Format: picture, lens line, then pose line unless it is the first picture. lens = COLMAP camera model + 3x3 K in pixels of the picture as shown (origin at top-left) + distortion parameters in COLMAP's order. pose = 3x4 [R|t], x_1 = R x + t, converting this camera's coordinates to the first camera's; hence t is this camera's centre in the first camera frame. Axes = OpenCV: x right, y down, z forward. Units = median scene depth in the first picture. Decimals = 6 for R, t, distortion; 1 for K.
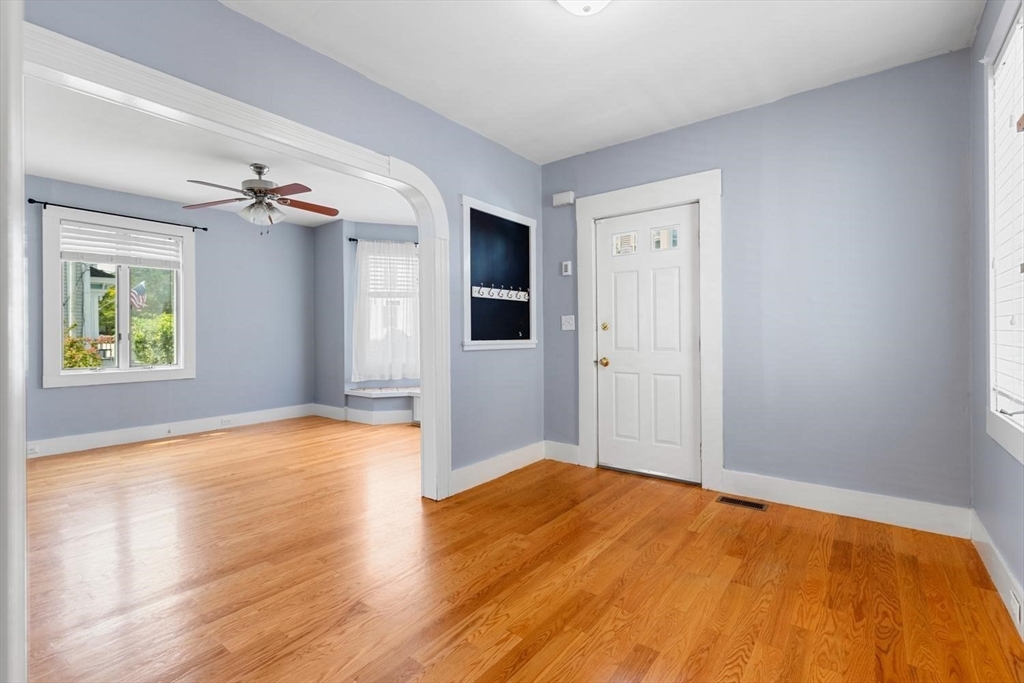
lens RADIAL K [[472.4, 0, 512.8], [0, 472.4, 335.5], [0, 0, 1]] dist [0.008721, 0.000085]
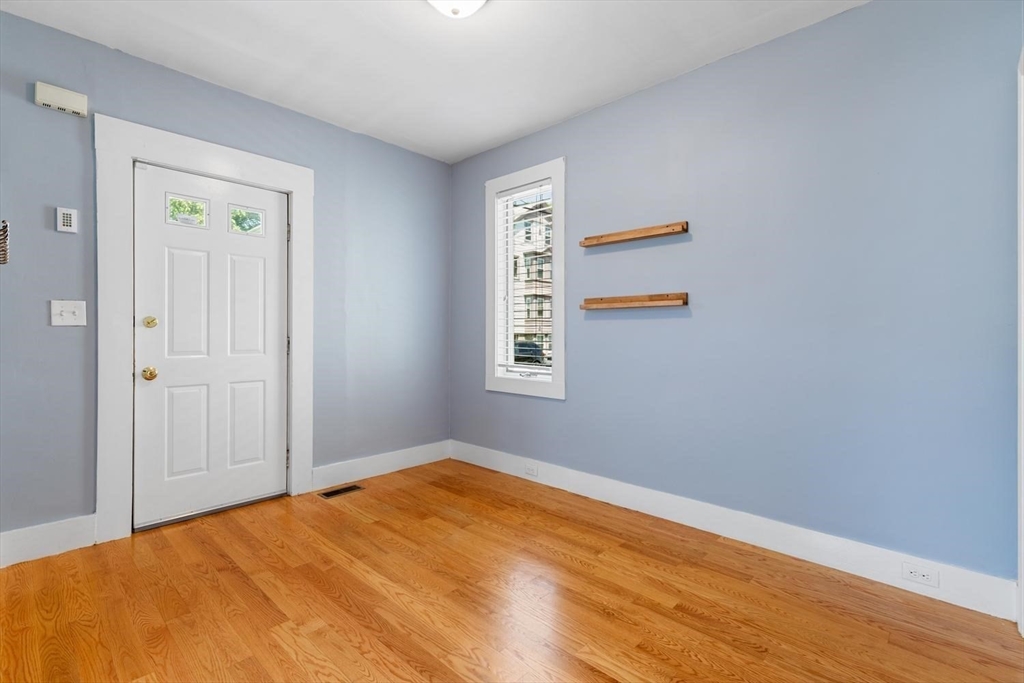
lens RADIAL K [[472.4, 0, 507.2], [0, 472.4, 333.9], [0, 0, 1]] dist [0.008721, 0.000085]
pose [[0.094983, 0.004059, 0.995471, -0.571568], [-0.004784, 0.999982, -0.003621, -0.001680], [-0.995467, -0.004418, 0.095001, 0.541613]]
